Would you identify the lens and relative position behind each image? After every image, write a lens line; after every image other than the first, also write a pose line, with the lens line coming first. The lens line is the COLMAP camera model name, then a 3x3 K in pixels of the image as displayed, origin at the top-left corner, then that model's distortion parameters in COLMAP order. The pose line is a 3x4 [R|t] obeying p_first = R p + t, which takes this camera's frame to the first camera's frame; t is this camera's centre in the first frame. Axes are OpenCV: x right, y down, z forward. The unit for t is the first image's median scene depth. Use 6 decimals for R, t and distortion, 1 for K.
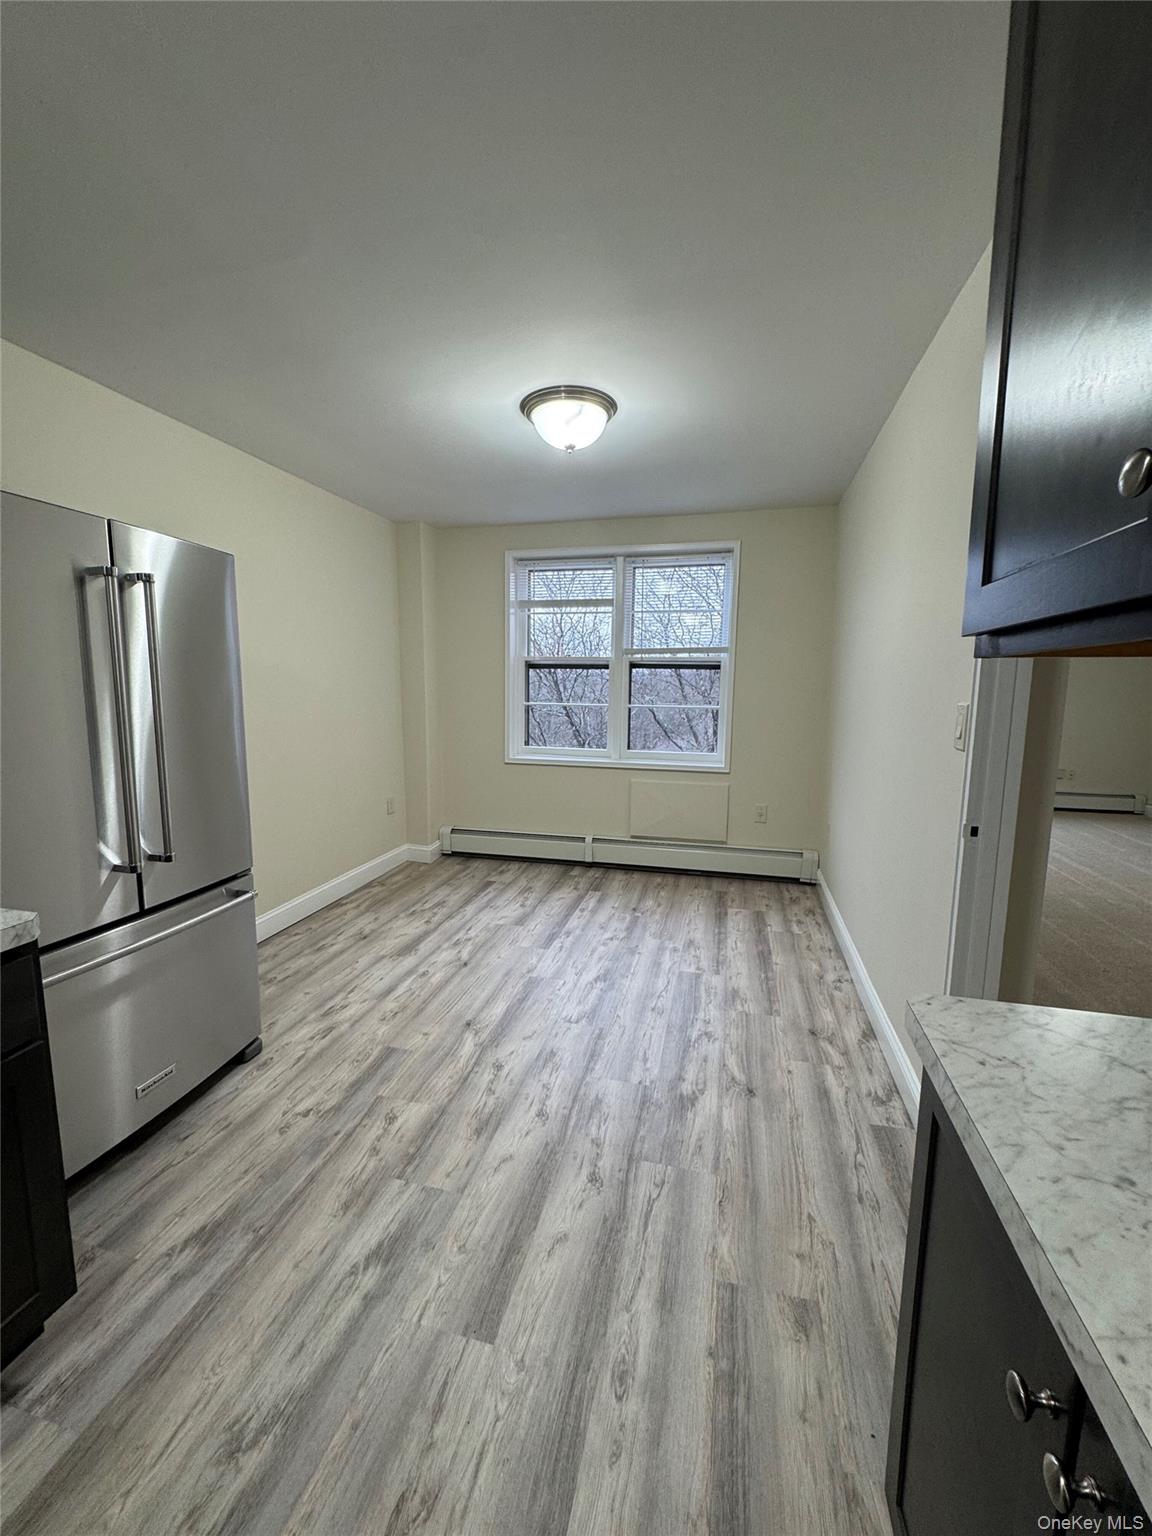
lens RADIAL K [[614.5, 0, 578.1], [0, 614.5, 767.2], [0, 0, 1]] dist [0.000051, 0.000091]
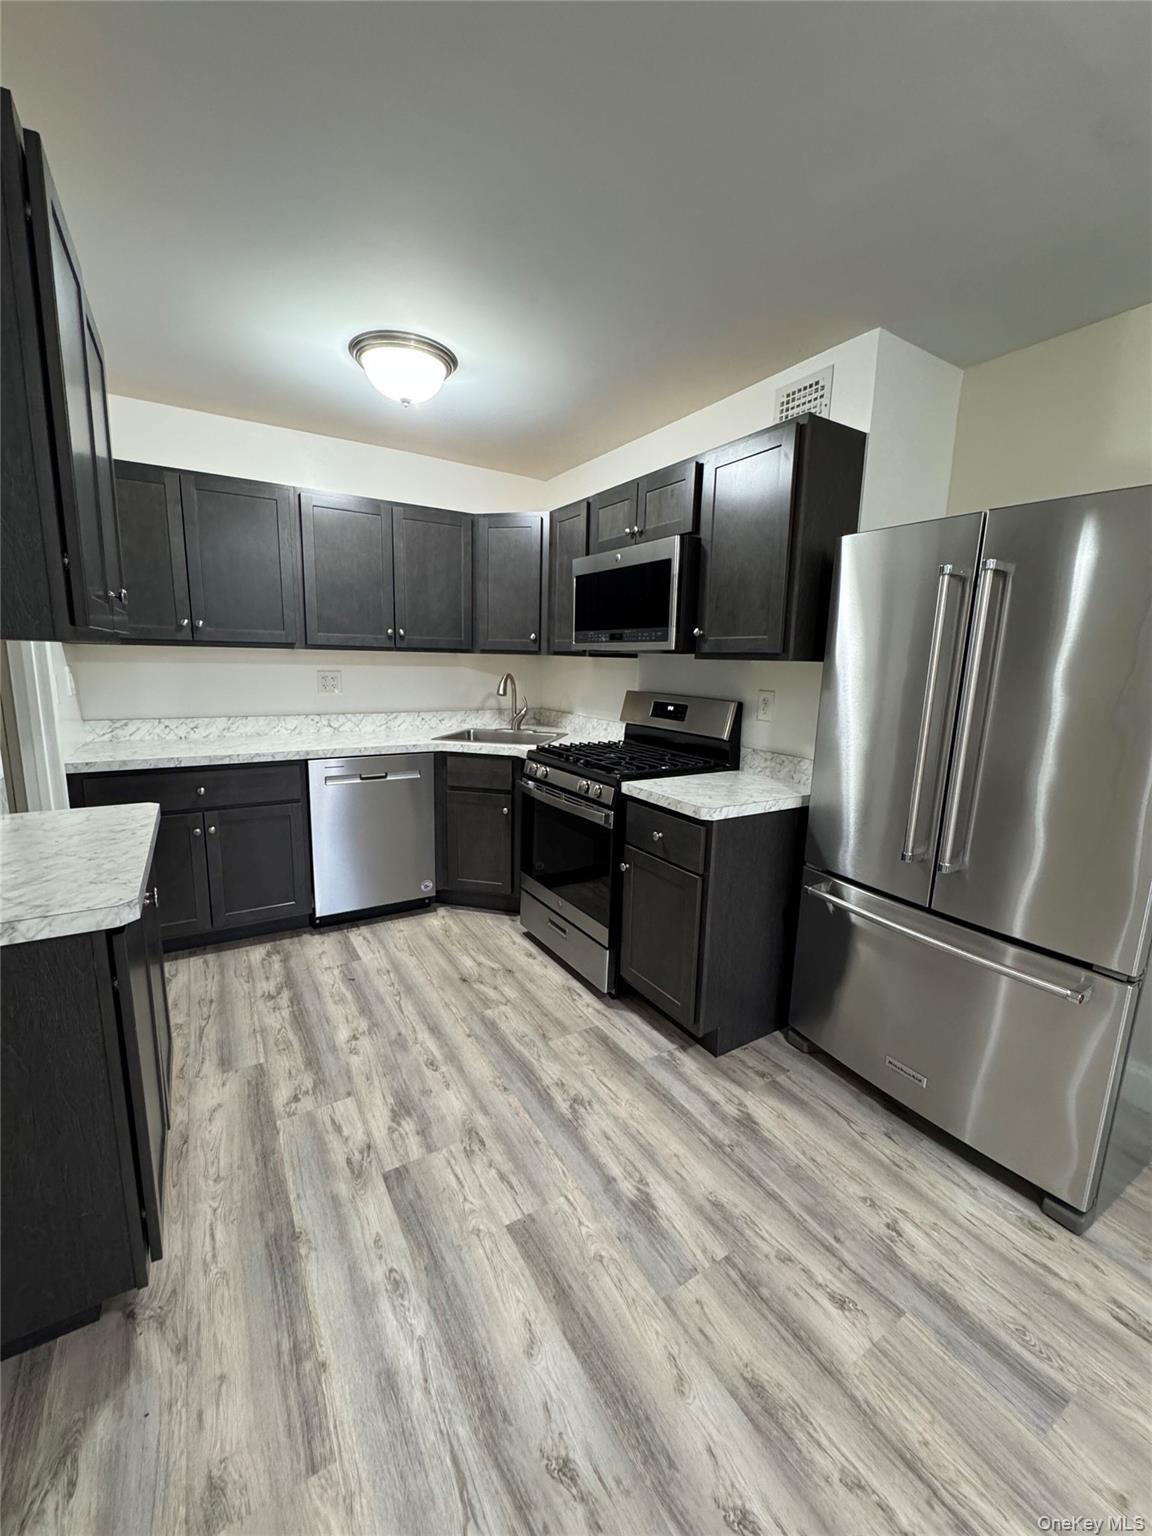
lens RADIAL K [[614.5, 0, 578.1], [0, 614.5, 767.2], [0, 0, 1]] dist [0.000051, 0.000091]
pose [[-0.694514, 0.104003, -0.711922, 0.445457], [-0.125809, 0.956697, 0.262494, -0.209847], [0.708394, 0.271872, -0.651355, 1.399213]]
